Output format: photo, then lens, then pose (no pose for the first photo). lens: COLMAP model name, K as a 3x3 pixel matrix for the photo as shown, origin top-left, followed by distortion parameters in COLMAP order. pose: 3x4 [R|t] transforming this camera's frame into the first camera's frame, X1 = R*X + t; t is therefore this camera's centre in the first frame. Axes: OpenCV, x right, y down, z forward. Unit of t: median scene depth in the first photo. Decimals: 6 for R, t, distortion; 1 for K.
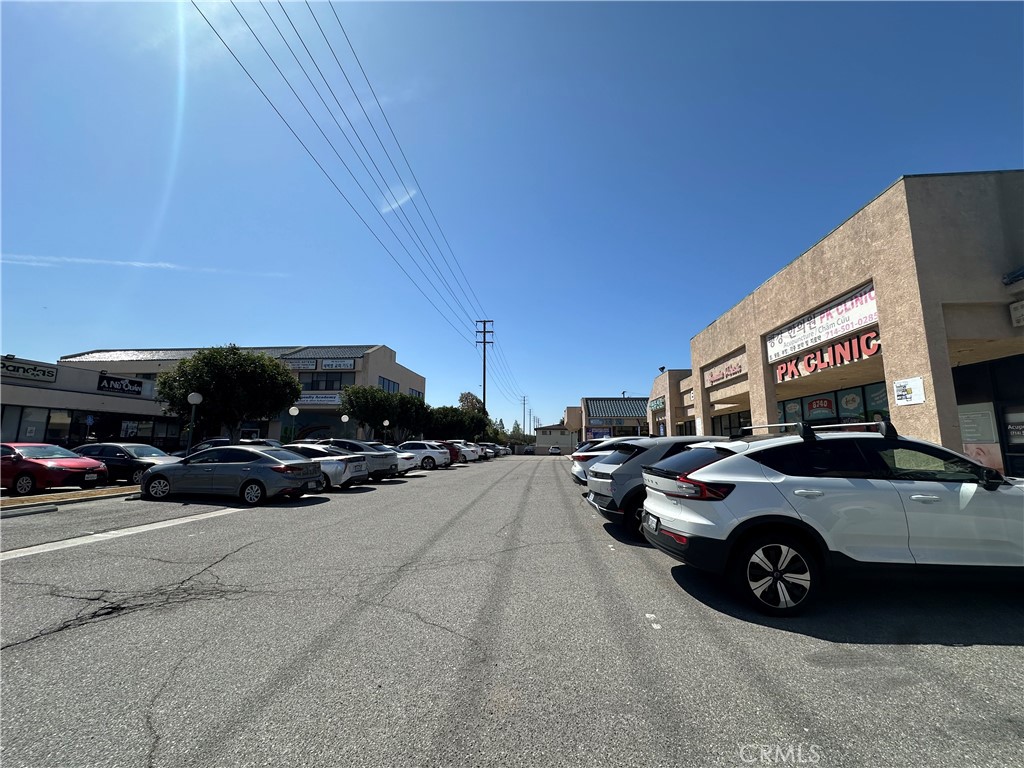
lens RADIAL K [[405.4, 0, 505.6], [0, 405.4, 381.6], [0, 0, 1]] dist [-0.000824, 0.000471]
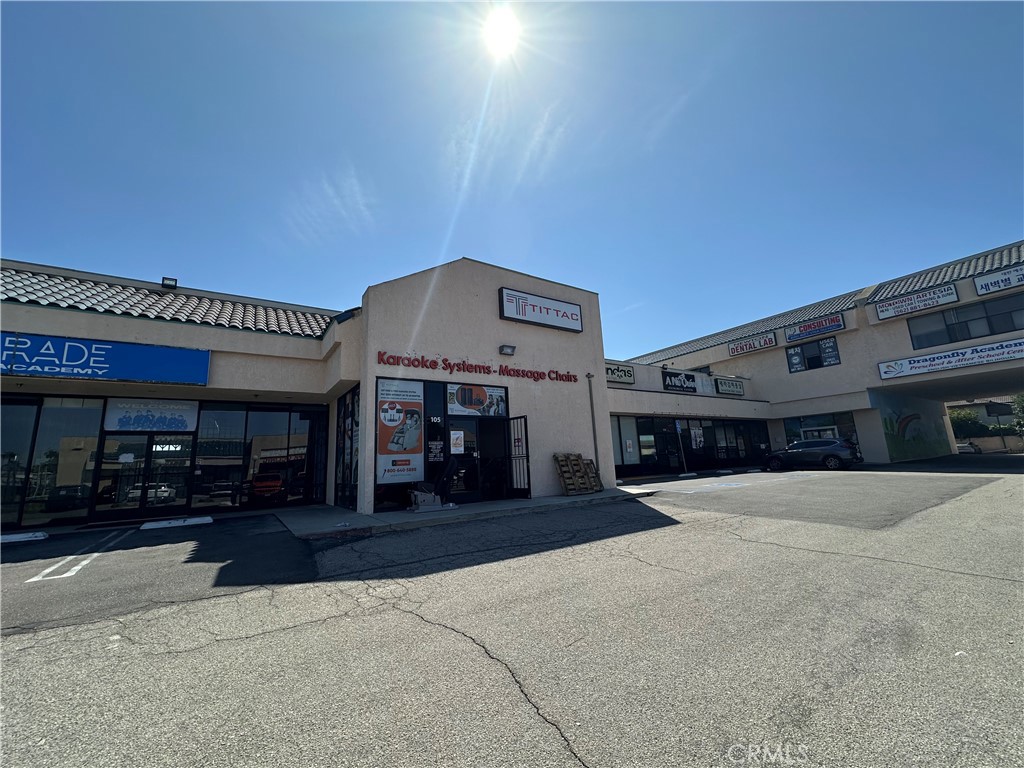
lens RADIAL K [[405.4, 0, 511.2], [0, 405.4, 387.0], [0, 0, 1]] dist [-0.000824, 0.000471]
pose [[0.647466, -0.185741, -0.739113, -1.293542], [0.173024, 0.980345, -0.094794, 0.079641], [0.742193, -0.066508, 0.666878, 0.551553]]
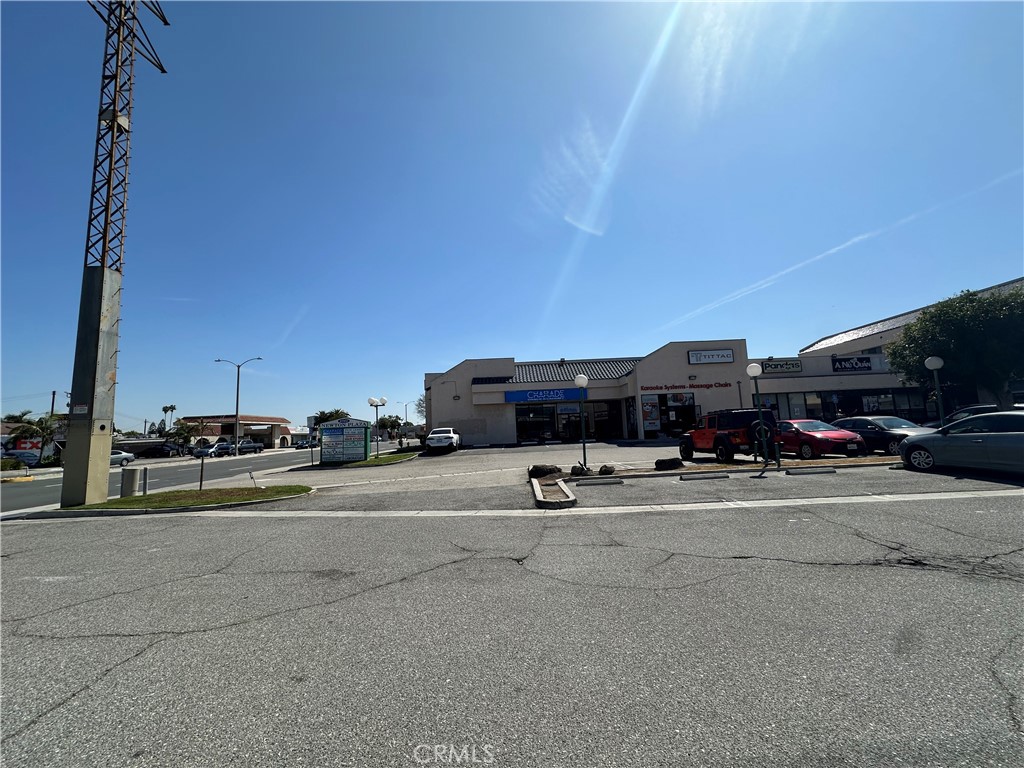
lens RADIAL K [[405.4, 0, 519.0], [0, 405.4, 389.4], [0, 0, 1]] dist [-0.000824, 0.000471]
pose [[0.110694, -0.117631, -0.986869, 0.010431], [0.198862, 0.975512, -0.093971, 0.000031], [0.973756, -0.185849, 0.131376, -0.023393]]
